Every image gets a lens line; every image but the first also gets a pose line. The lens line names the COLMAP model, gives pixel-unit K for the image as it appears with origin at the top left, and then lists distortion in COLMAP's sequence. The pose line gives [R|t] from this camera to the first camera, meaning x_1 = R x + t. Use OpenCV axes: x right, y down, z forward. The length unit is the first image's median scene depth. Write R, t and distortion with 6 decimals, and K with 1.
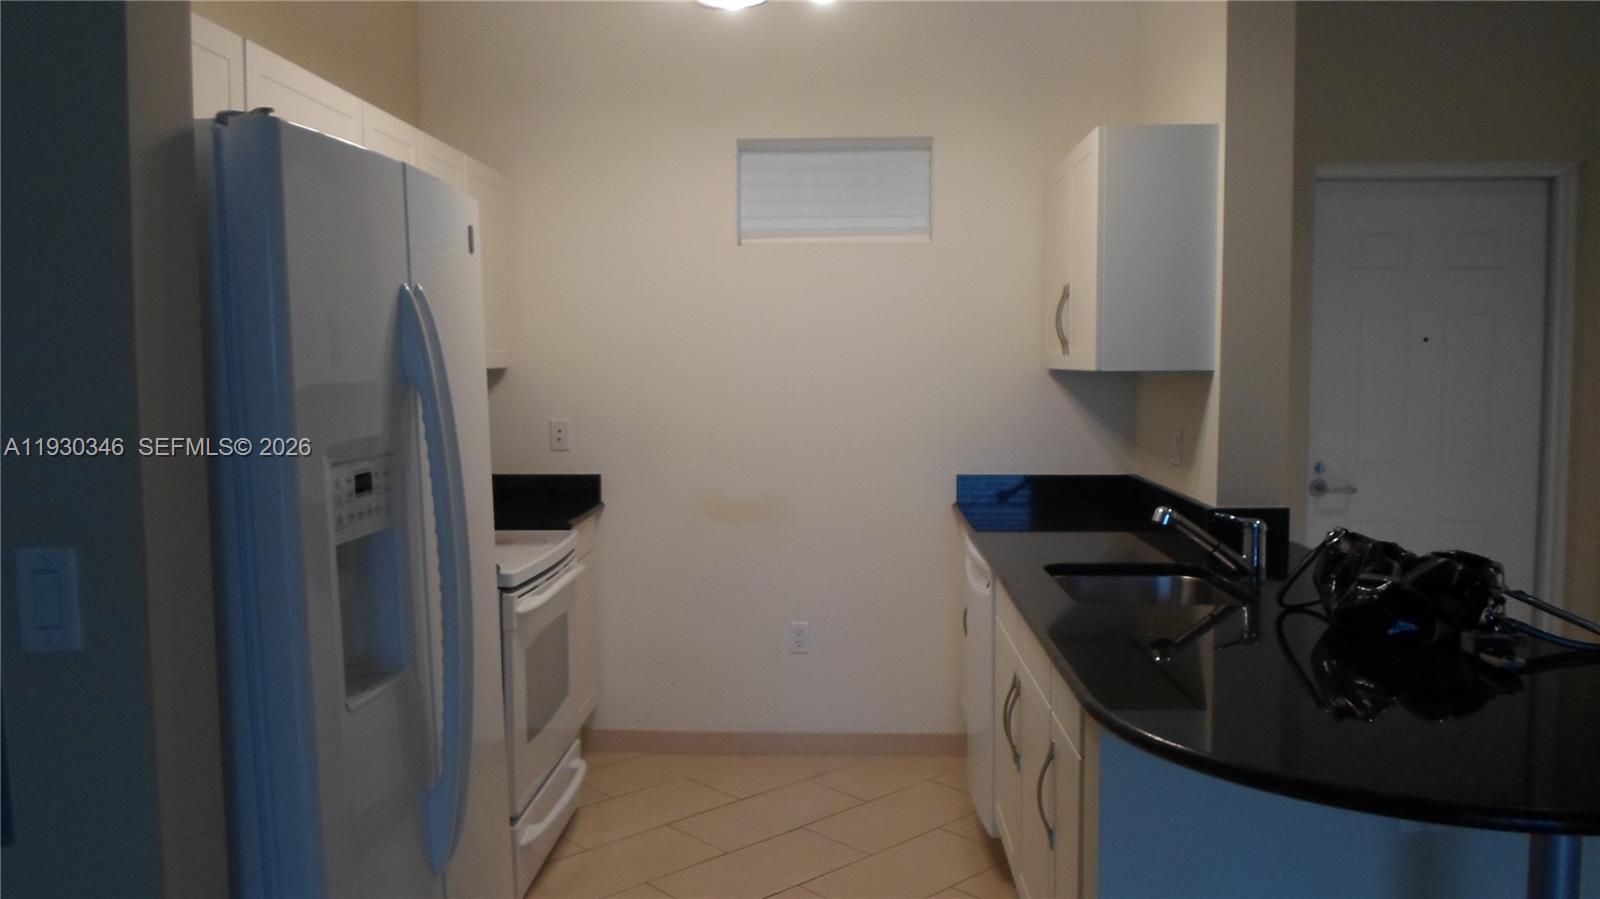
lens RADIAL K [[1242.9, 0, 800.0], [0, 1242.9, 449.5], [0, 0, 1]] dist [-0.012261, -0.005537]
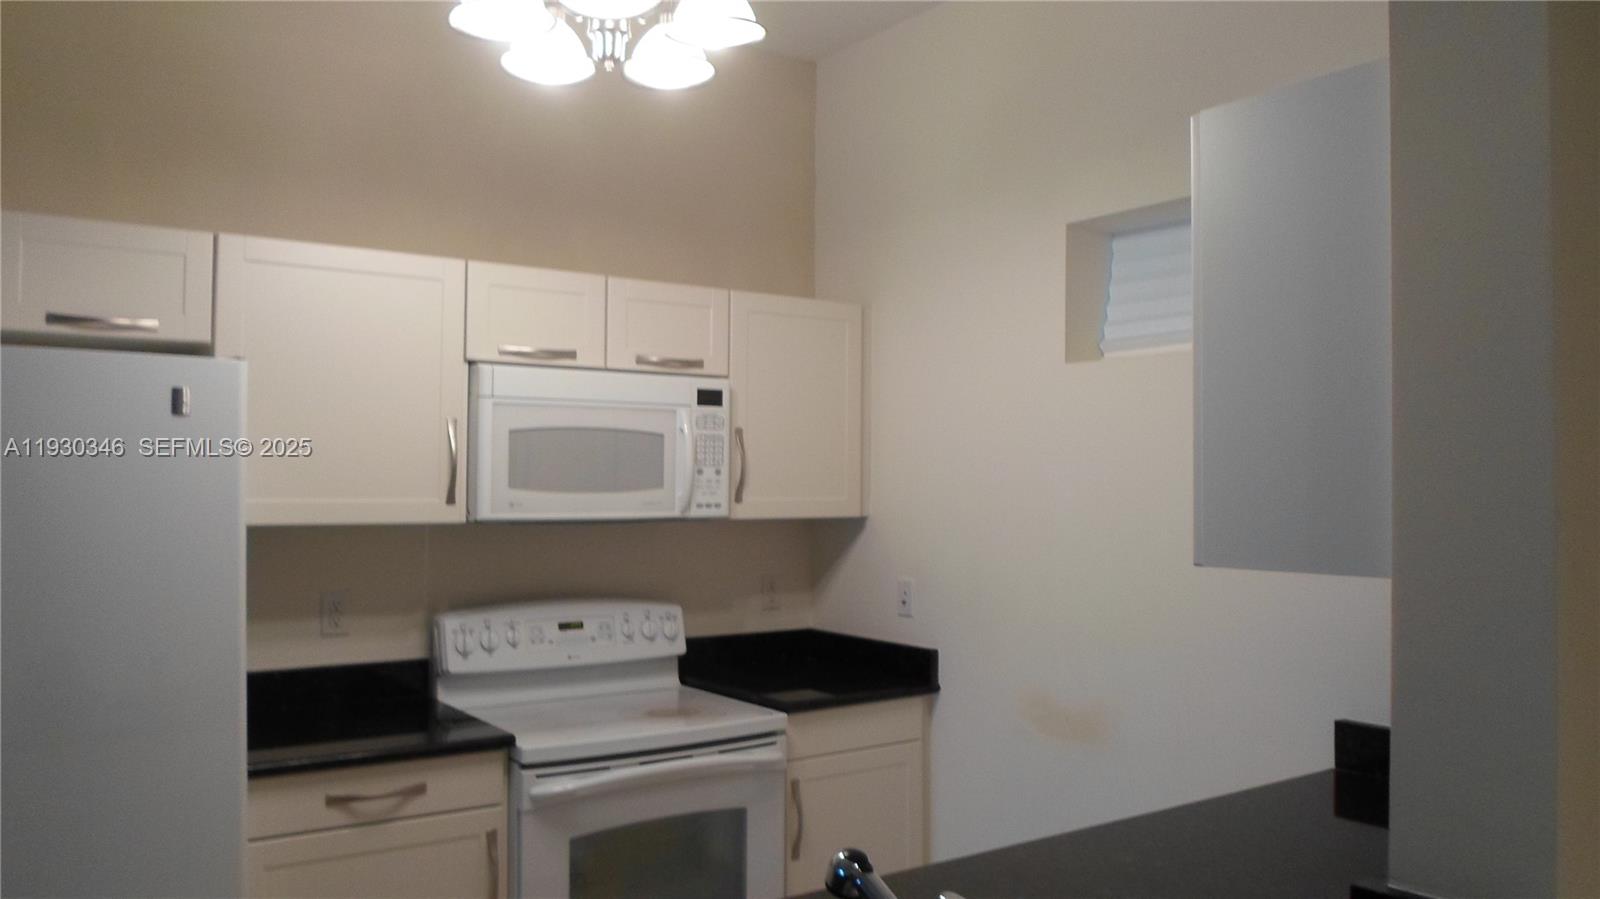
lens RADIAL K [[1242.9, 0, 800.0], [0, 1242.9, 449.5], [0, 0, 1]] dist [-0.012261, -0.005537]
pose [[0.620071, -0.013994, -0.784421, 0.434727], [-0.065432, 0.995435, -0.069482, -0.049126], [0.781812, 0.094410, 0.616325, 0.405813]]
